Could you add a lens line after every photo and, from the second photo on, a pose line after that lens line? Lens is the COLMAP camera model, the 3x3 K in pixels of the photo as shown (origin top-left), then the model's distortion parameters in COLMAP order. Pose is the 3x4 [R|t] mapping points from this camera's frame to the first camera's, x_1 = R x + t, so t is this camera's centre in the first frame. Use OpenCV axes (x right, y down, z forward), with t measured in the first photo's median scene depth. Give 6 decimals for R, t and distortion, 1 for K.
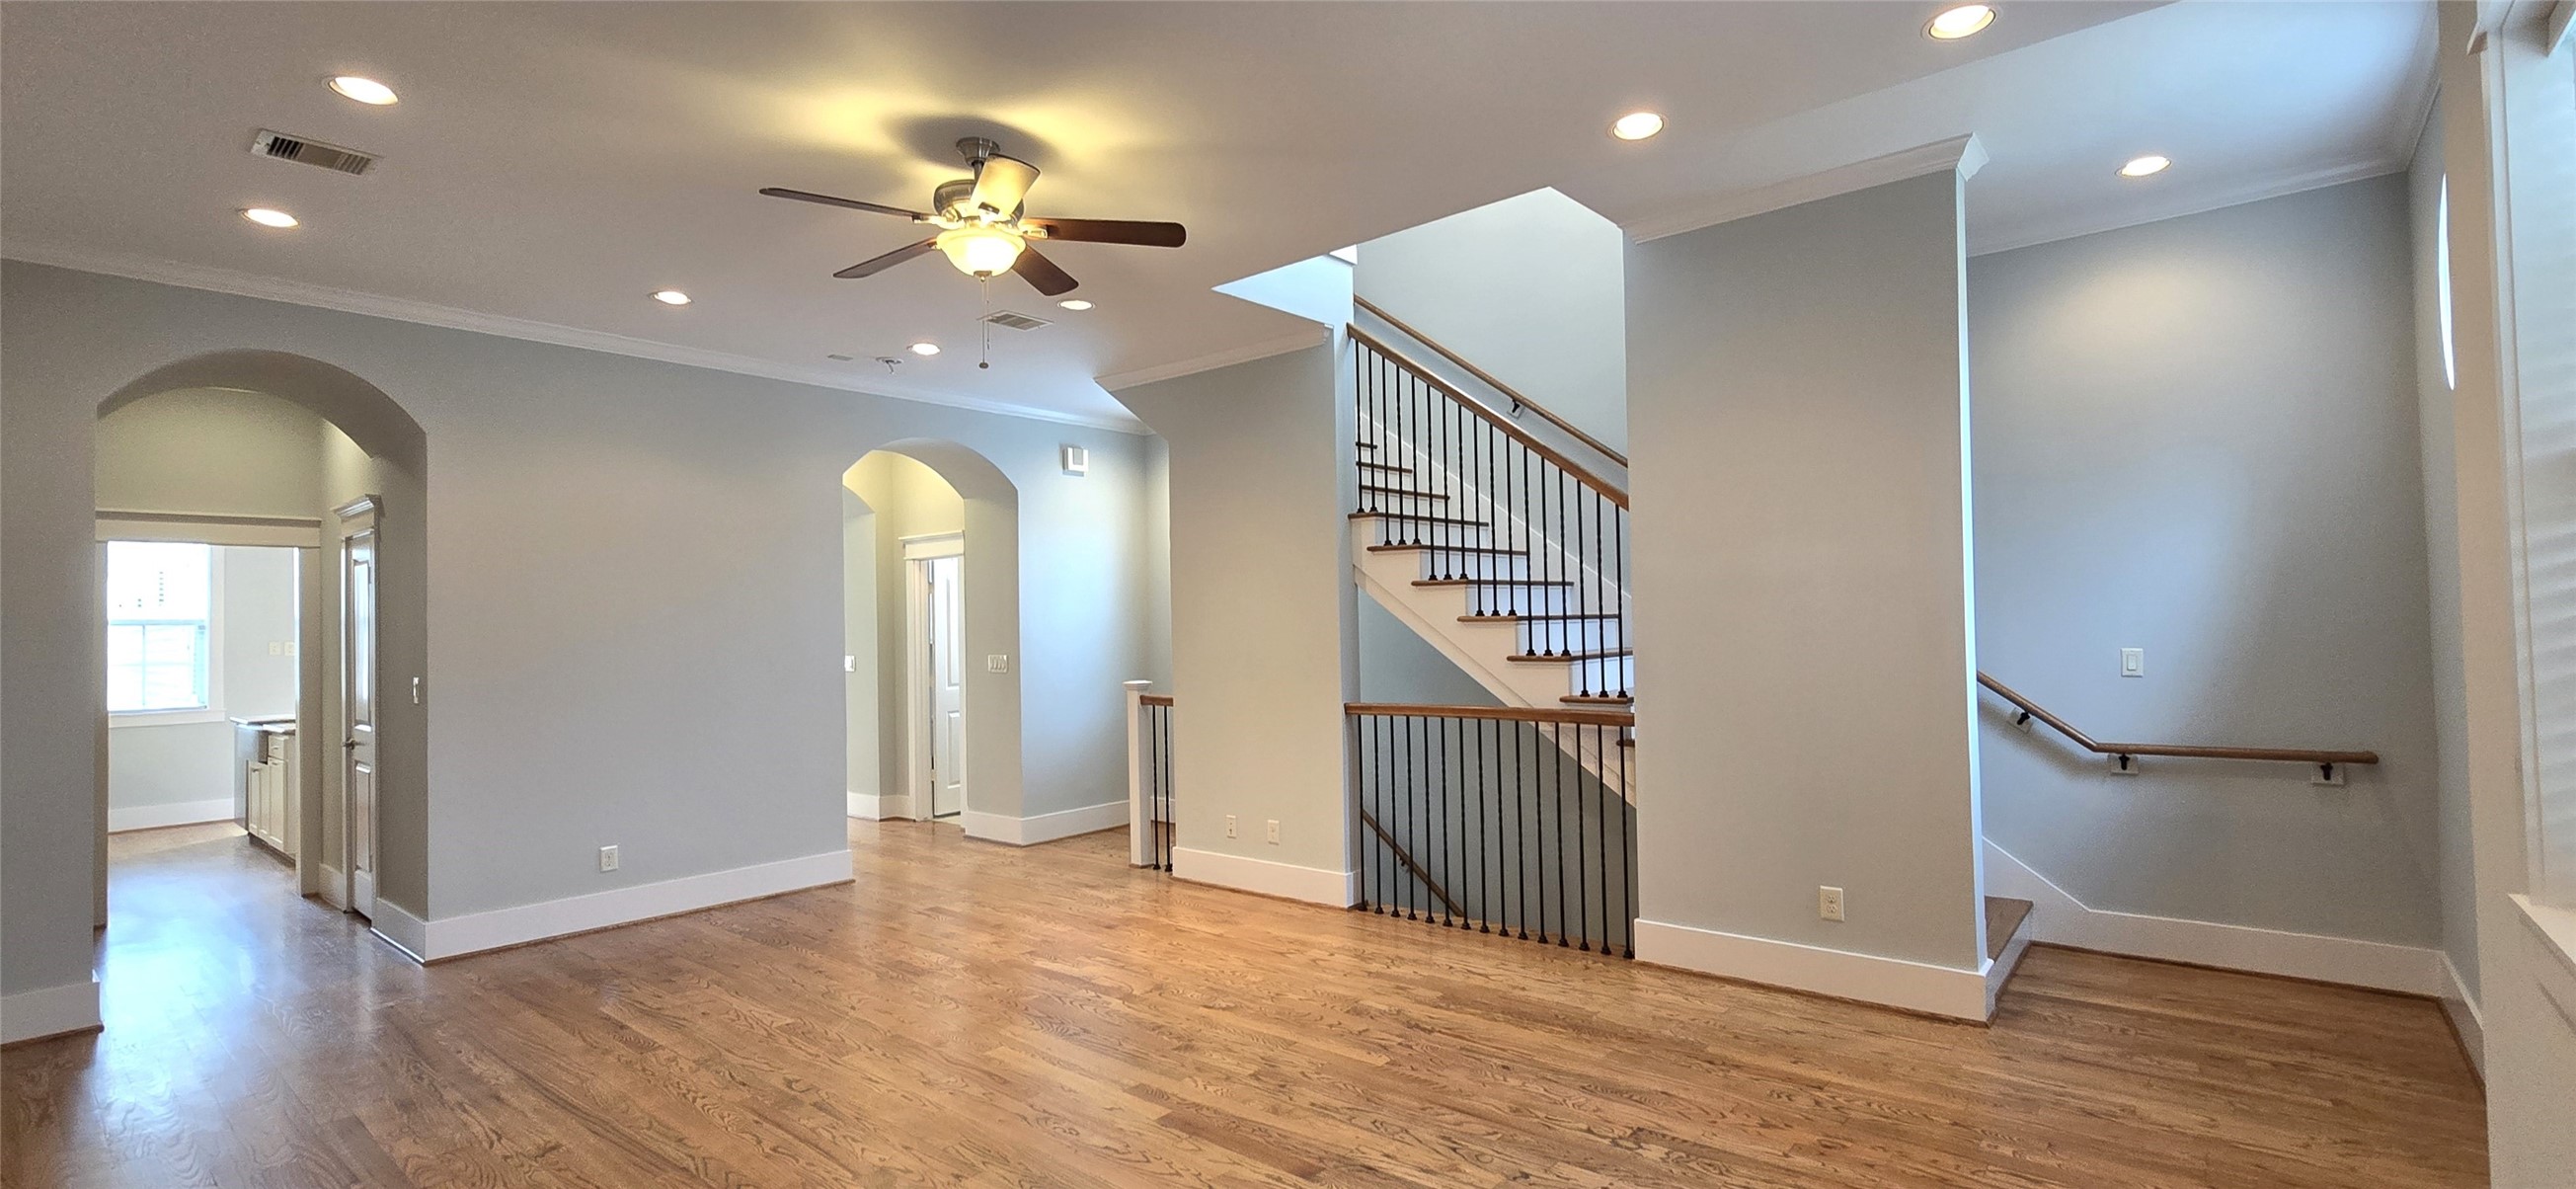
lens RADIAL K [[1063.9, 0, 1297.6], [0, 1063.9, 605.0], [0, 0, 1]] dist [0.001838, -0.000015]
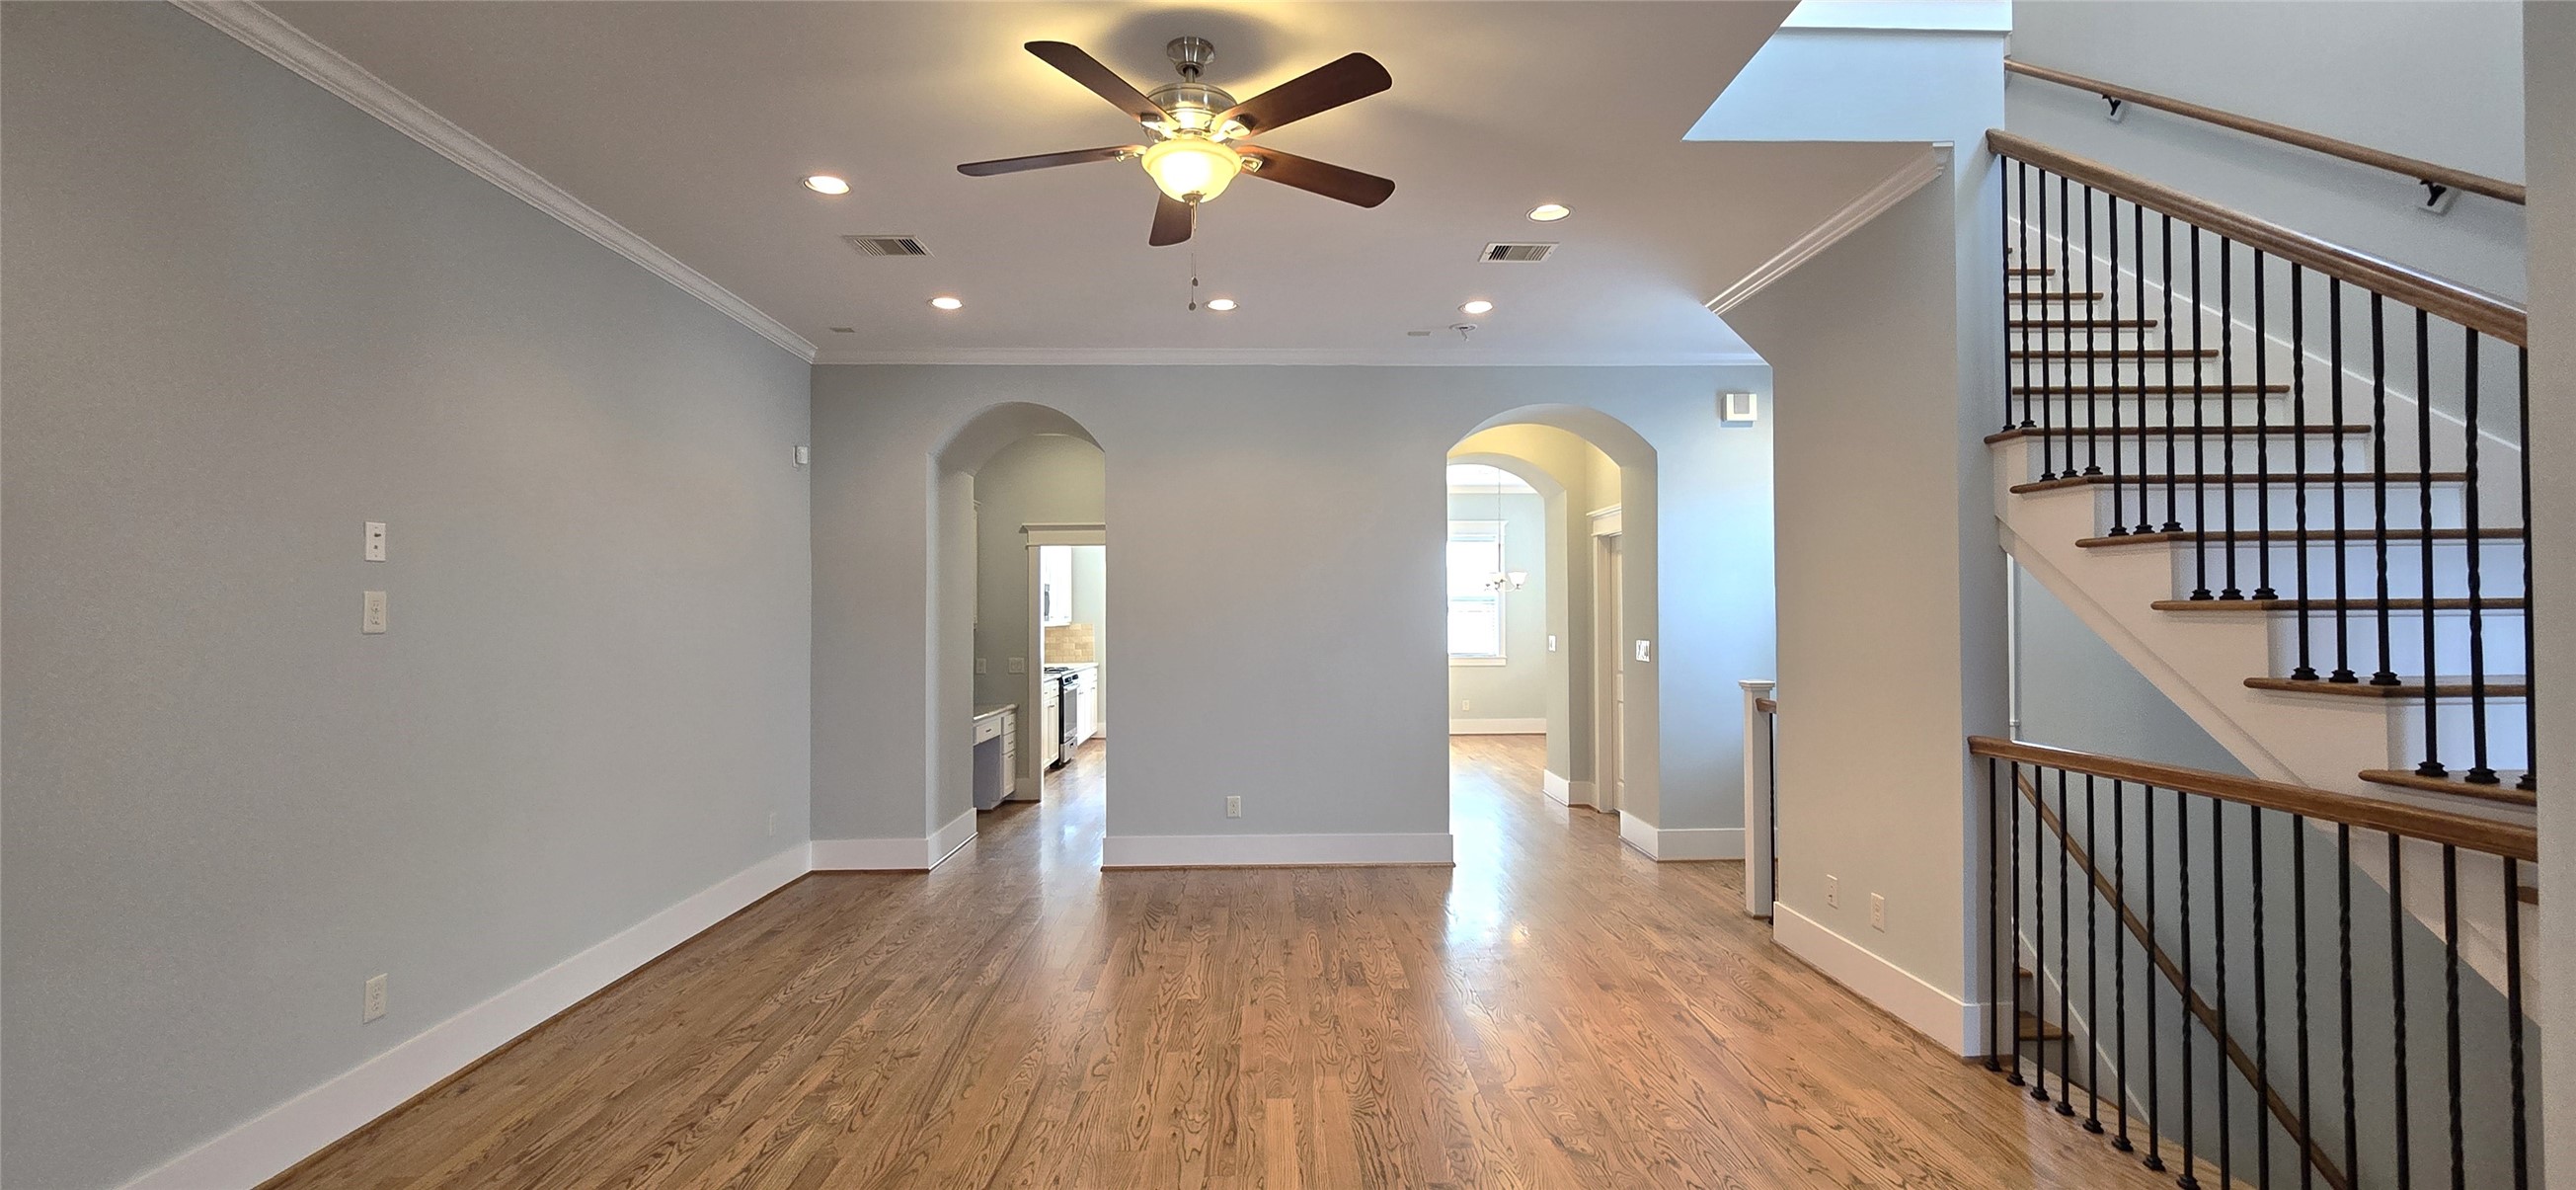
lens RADIAL K [[1045.3, 0, 1283.7], [0, 1045.3, 598.8], [0, 0, 1]] dist [-0.003038, -0.000479]
pose [[0.684603, 0.003856, -0.728905, 0.234370], [0.008063, 0.999885, 0.012862, -0.000757], [0.728871, -0.014683, 0.684494, 0.296912]]
